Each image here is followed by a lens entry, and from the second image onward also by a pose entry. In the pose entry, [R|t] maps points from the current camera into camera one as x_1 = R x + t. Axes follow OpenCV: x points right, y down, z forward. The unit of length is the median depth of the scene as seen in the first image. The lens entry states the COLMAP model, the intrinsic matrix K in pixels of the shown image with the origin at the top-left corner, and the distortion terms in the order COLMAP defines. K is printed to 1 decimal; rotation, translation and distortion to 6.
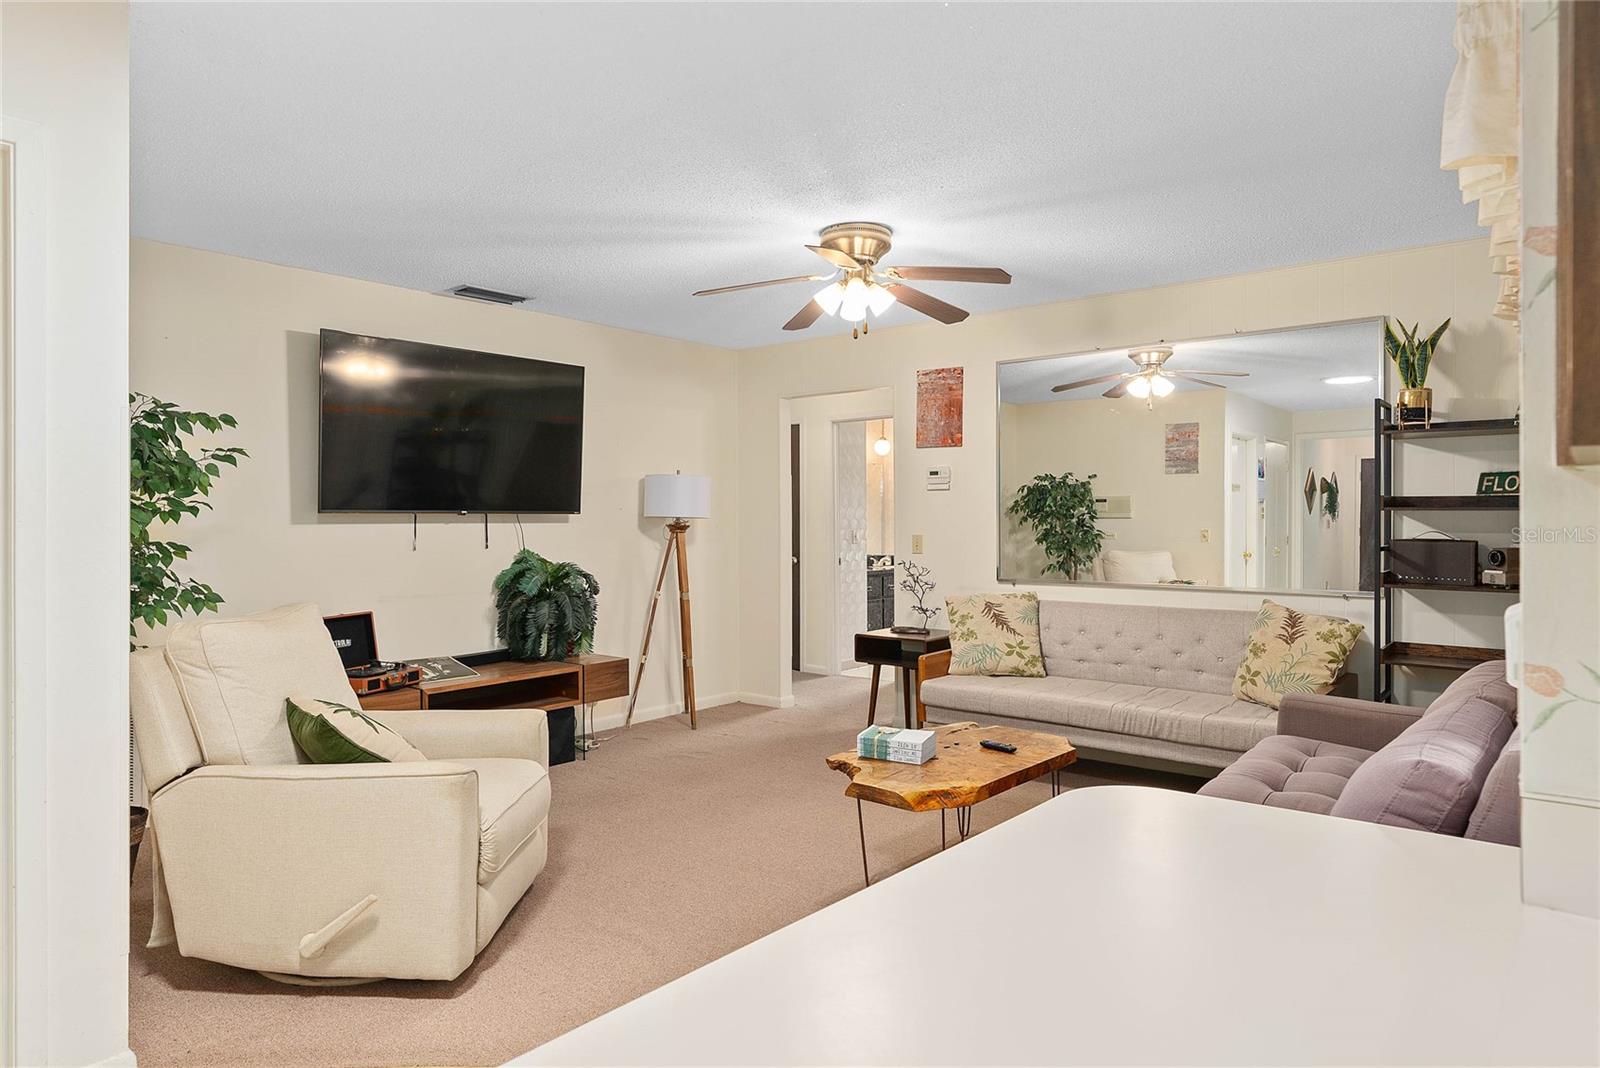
lens RADIAL K [[969.1, 0, 800.5], [0, 969.1, 524.2], [0, 0, 1]] dist [-0.004285, 0.002890]
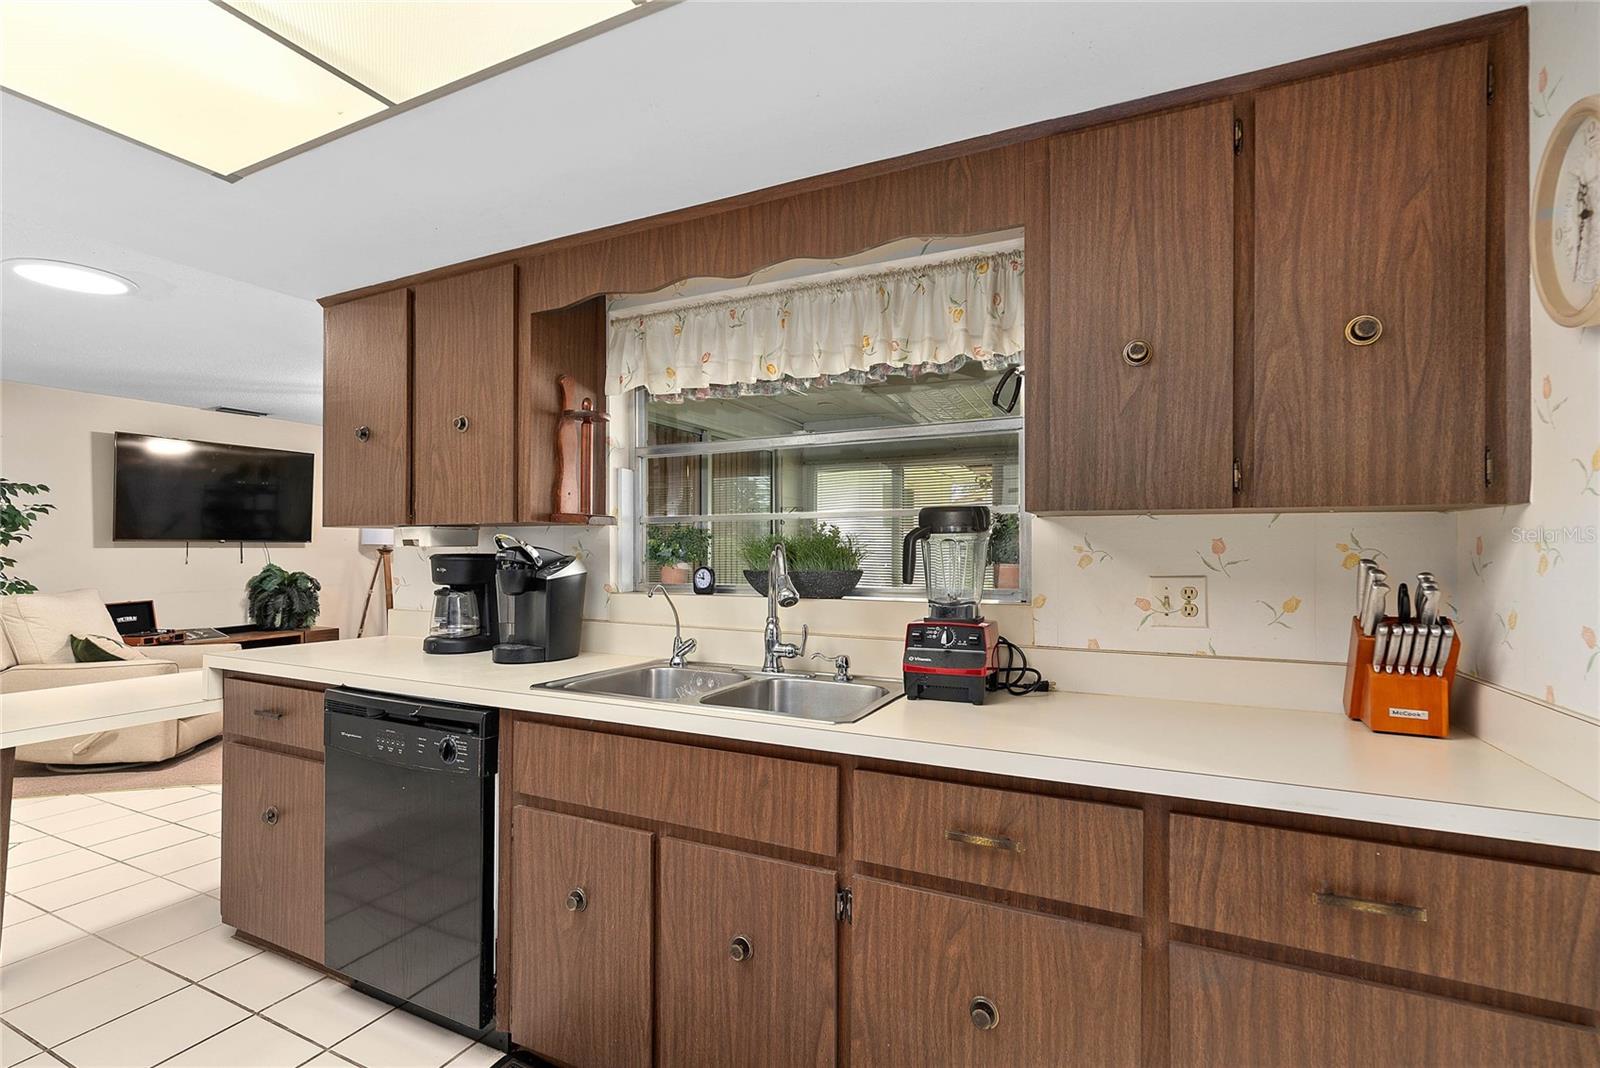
lens RADIAL K [[728.9, 0, 797.6], [0, 728.9, 550.1], [0, 0, 1]] dist [-0.000177, 0.000038]
pose [[0.970914, 0.003010, 0.239411, 0.306286], [-0.002451, 0.999994, -0.002630, 0.003894], [-0.239417, 0.001967, 0.970915, -0.444244]]
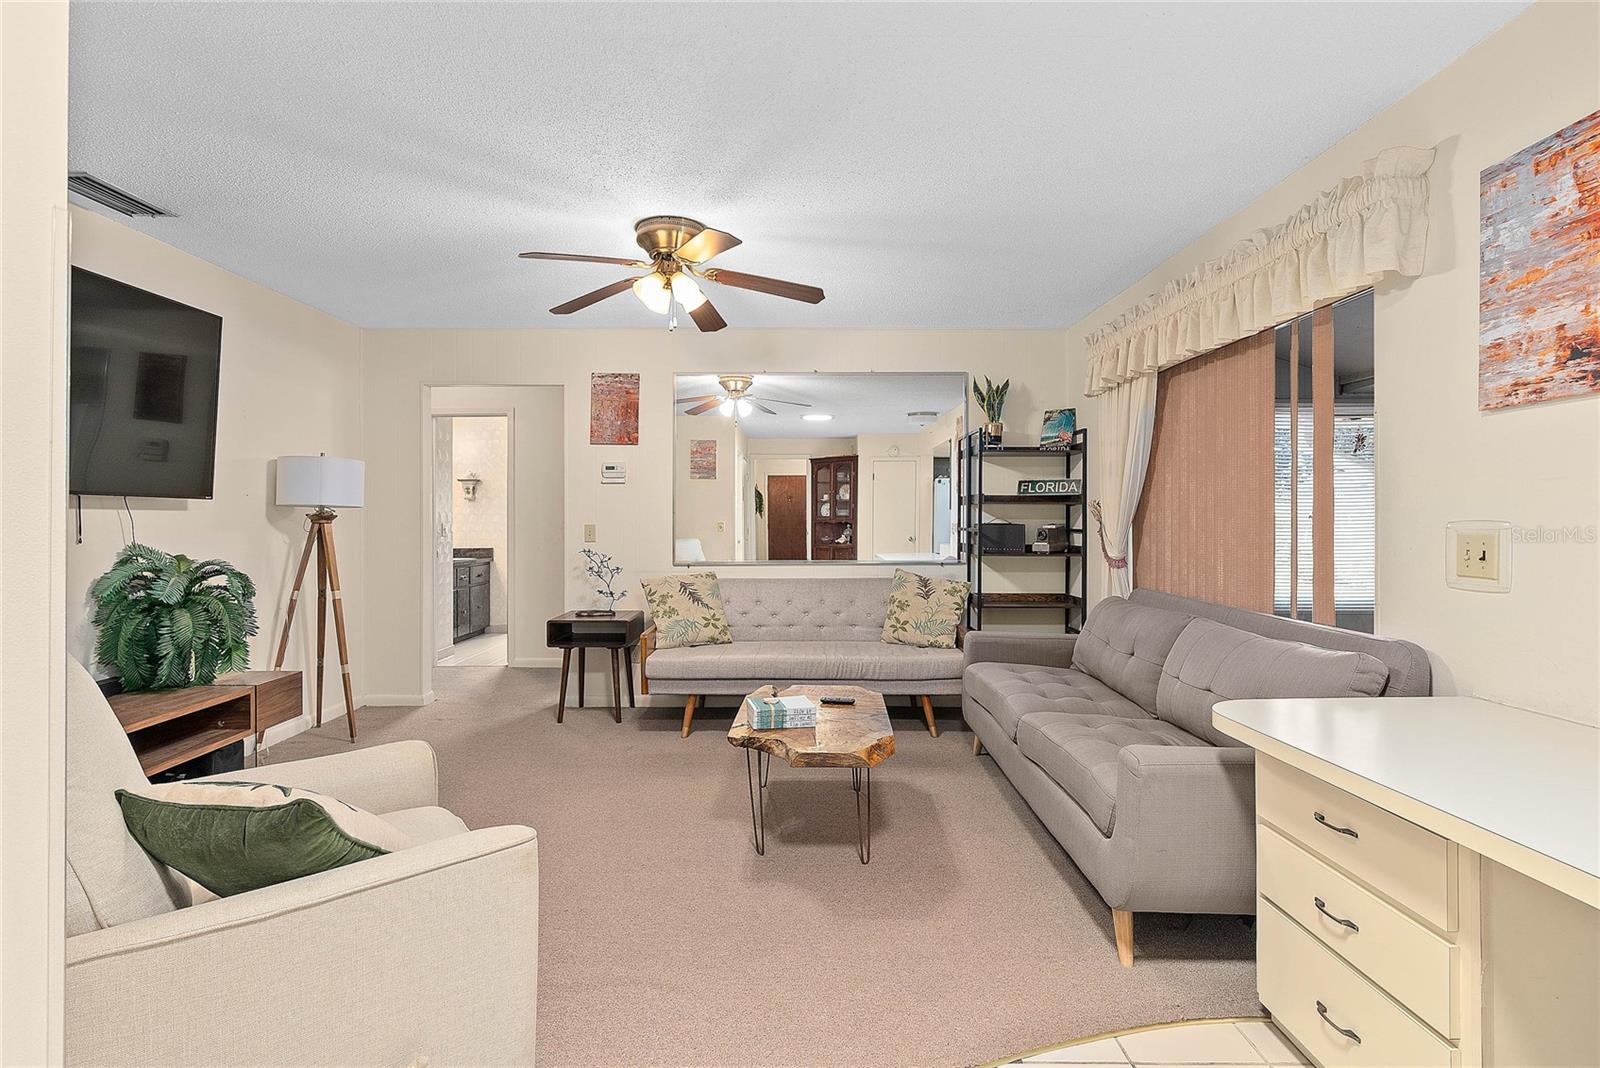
lens RADIAL K [[774.9, 0, 799.5], [0, 774.9, 521.6], [0, 0, 1]] dist [-0.002555, 0.000394]
pose [[0.768462, -0.000709, 0.639895, -0.287542], [0.002316, 0.999996, -0.001672, 0.011095], [-0.639891, 0.002767, 0.768461, 0.214294]]
